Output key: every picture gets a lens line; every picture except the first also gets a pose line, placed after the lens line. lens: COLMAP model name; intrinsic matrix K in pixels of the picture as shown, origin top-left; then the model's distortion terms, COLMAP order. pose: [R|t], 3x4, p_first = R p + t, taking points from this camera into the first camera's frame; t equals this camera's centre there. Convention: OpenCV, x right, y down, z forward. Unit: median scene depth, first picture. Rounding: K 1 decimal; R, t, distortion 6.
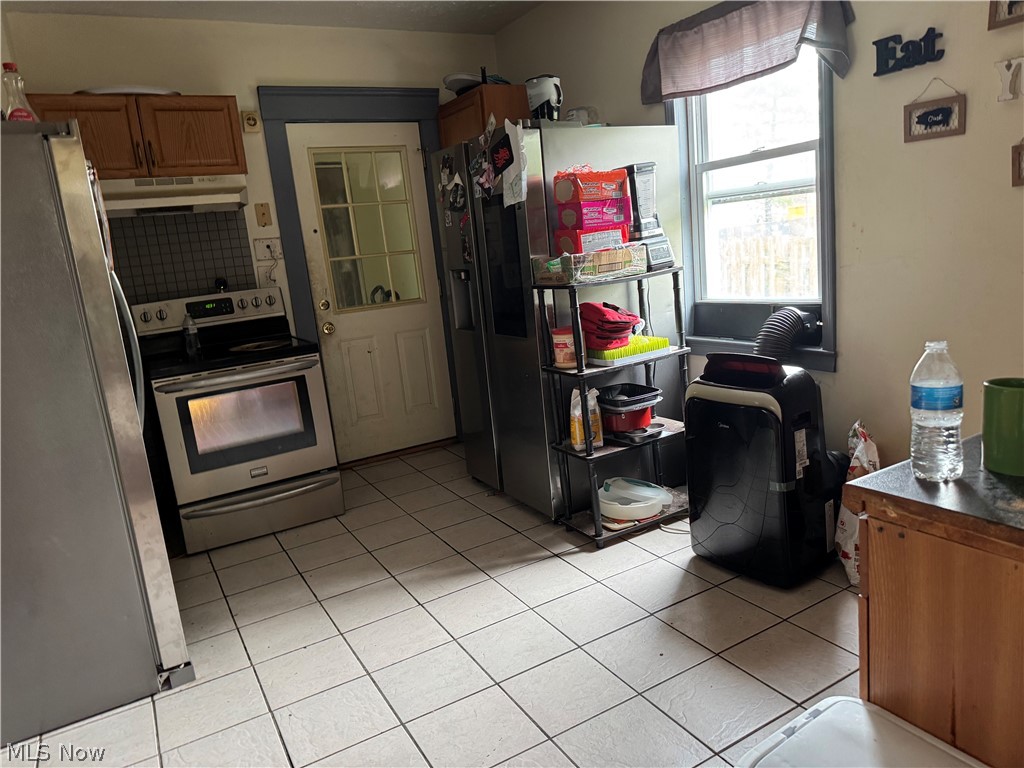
lens RADIAL K [[716.6, 0, 510.9], [0, 716.6, 380.9], [0, 0, 1]] dist [0.042930, -0.038622]
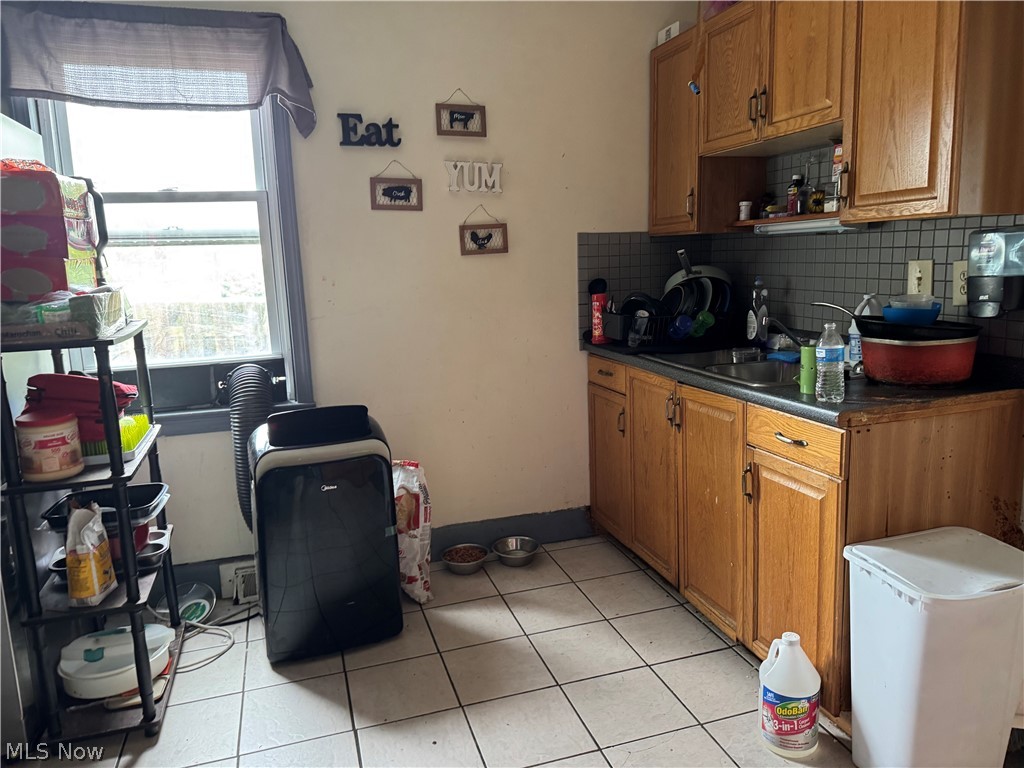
lens RADIAL K [[716.6, 0, 513.6], [0, 716.6, 384.5], [0, 0, 1]] dist [0.042930, -0.038622]
pose [[0.198245, -0.074028, 0.977353, -0.552657], [0.198430, 0.979527, 0.033943, -0.051053], [-0.959856, 0.187207, 0.208876, 0.602294]]
